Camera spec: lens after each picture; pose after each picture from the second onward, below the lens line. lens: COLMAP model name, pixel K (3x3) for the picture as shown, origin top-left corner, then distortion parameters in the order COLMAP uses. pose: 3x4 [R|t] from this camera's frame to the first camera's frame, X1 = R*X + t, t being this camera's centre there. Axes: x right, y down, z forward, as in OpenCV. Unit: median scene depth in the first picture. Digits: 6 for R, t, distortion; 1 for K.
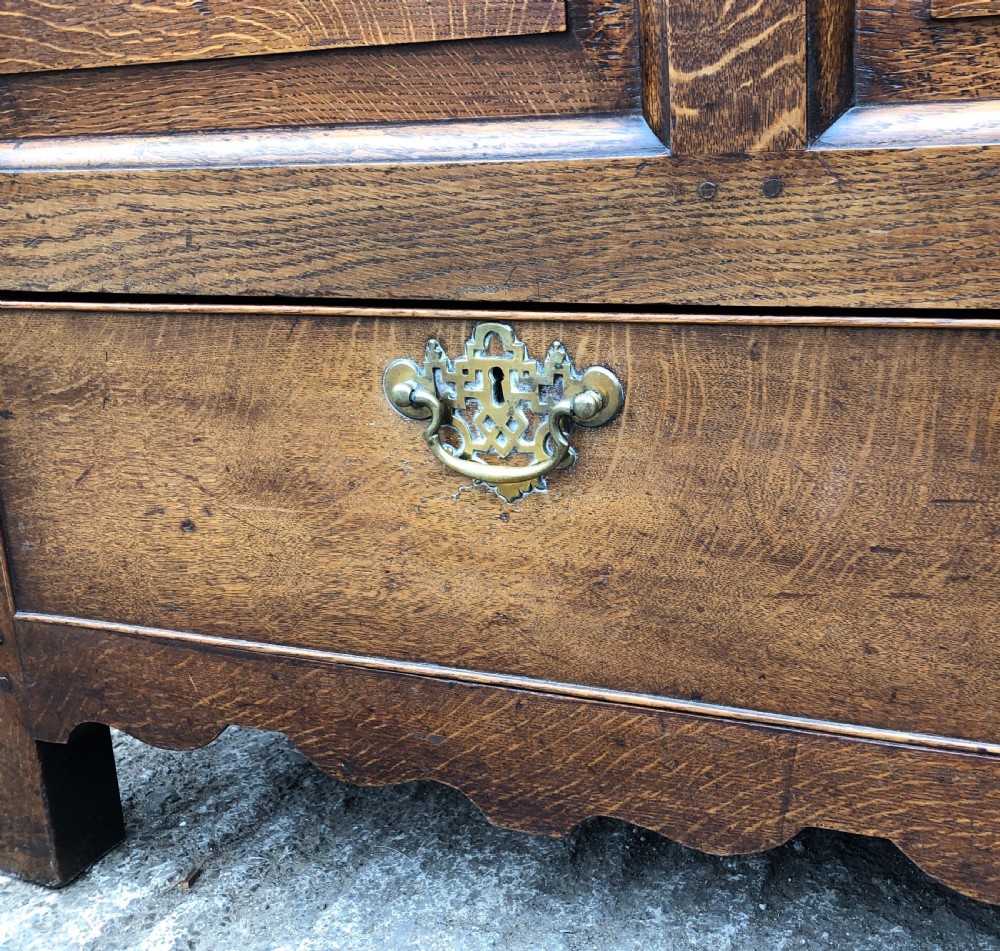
lens RADIAL K [[1116.1, 0, 633.4], [0, 1116.1, 403.9], [0, 0, 1]] dist [0.100171, -0.180392]
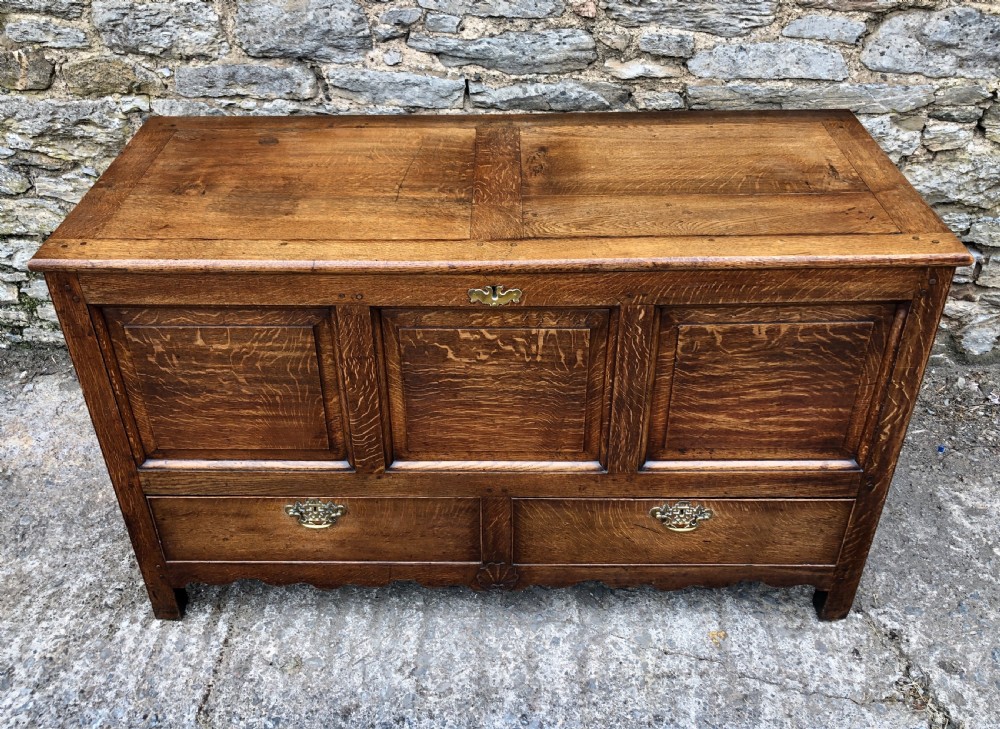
lens RADIAL K [[925.5, 0, 476.4], [0, 925.5, 319.6], [0, 0, 1]] dist [0.094391, -0.248791]
pose [[0.948613, -0.155957, 0.275336, -0.402344], [0.052391, 0.935510, 0.349394, -1.892991], [-0.312070, -0.317015, 0.895608, -2.118946]]
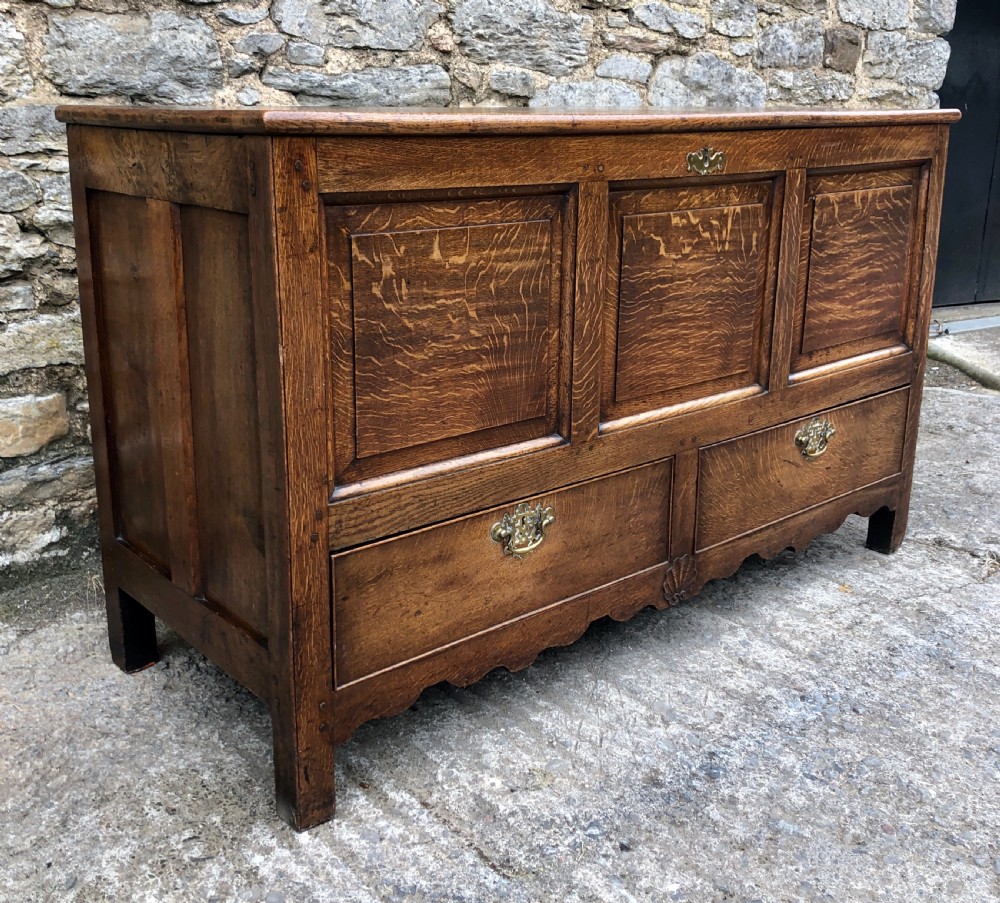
lens RADIAL K [[1117.3, 0, 502.4], [0, 1117.3, 402.0], [0, 0, 1]] dist [0.103682, -0.286582]
pose [[0.491369, -0.182965, 0.851517, -2.762083], [0.173900, 0.978609, 0.109924, -0.702281], [-0.853414, 0.094066, 0.512675, -0.581867]]
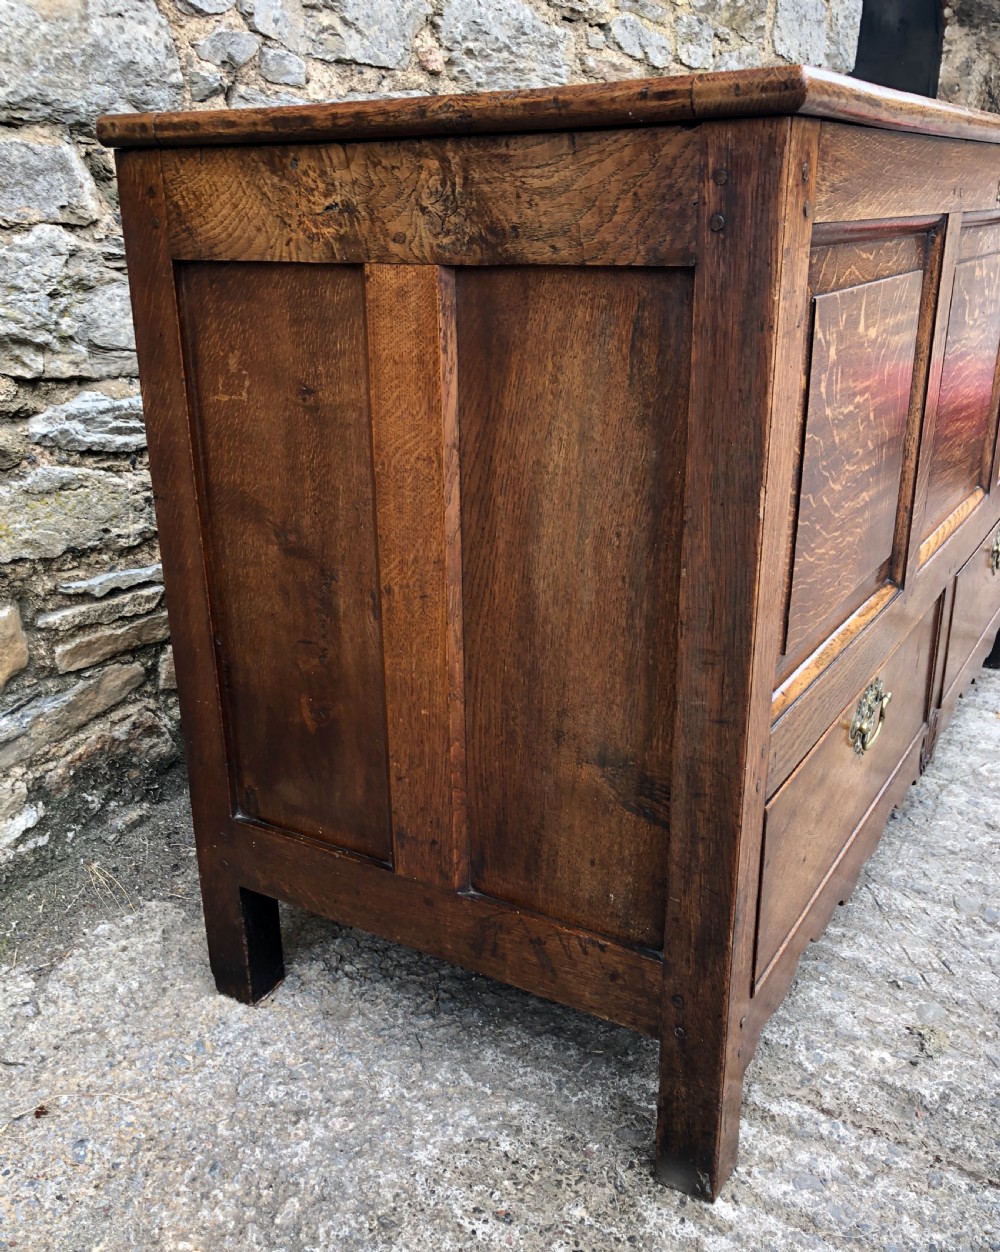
lens RADIAL K [[1179.0, 0, 503.0], [0, 1179.0, 651.3], [0, 0, 1]] dist [0.010396, 0.028264]
pose [[0.198951, -0.318761, 0.926720, -2.454857], [0.236138, 0.933355, 0.270348, -0.943591], [-0.951135, 0.165048, 0.260963, 1.068823]]
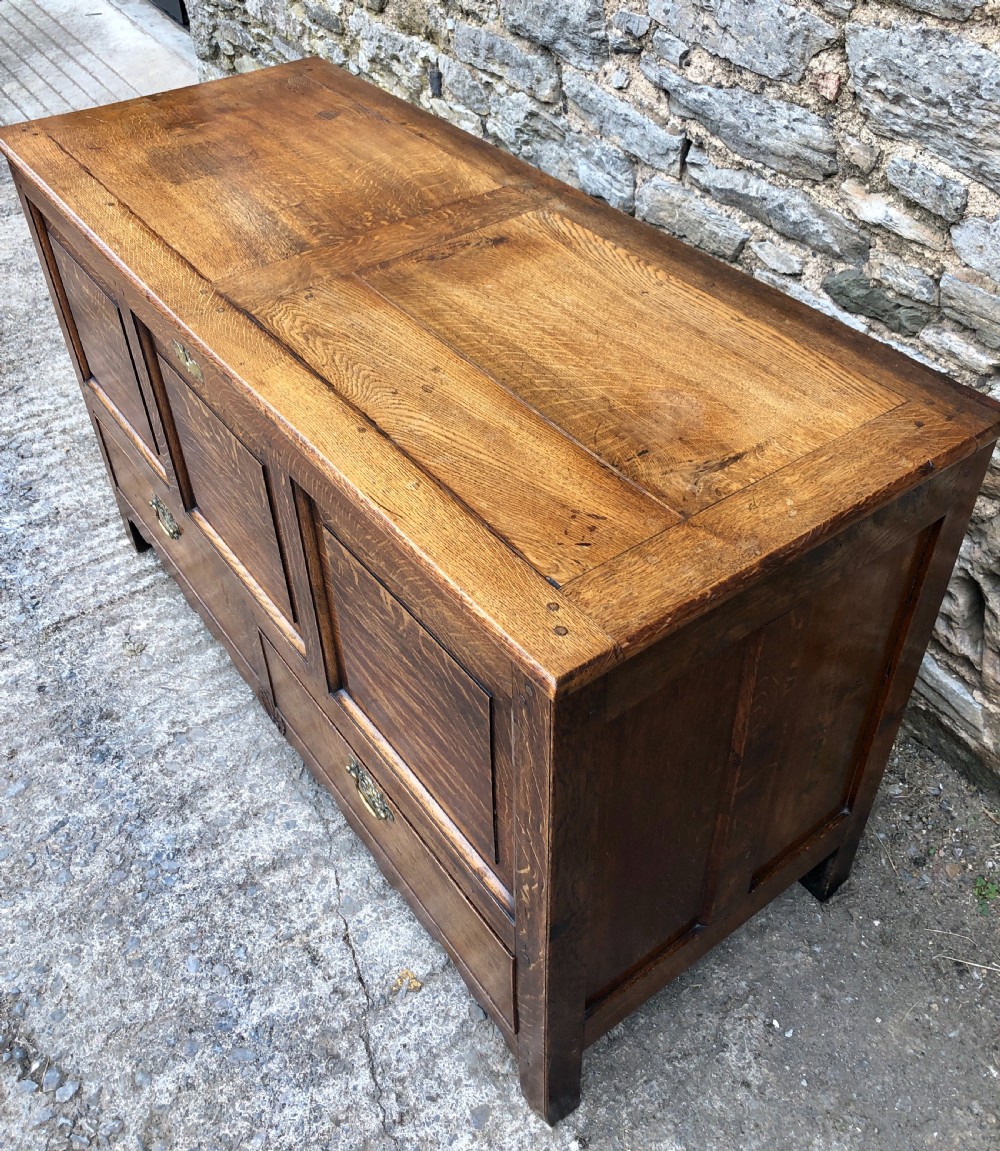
lens RADIAL K [[1093.3, 0, 492.5], [0, 1093.3, 485.7], [0, 0, 1]] dist [0.005774, 0.022305]
pose [[0.825195, 0.374256, -0.423068, 2.354288], [-0.144804, 0.864129, 0.481988, -2.068171], [0.545972, -0.336472, 0.767268, -1.225724]]
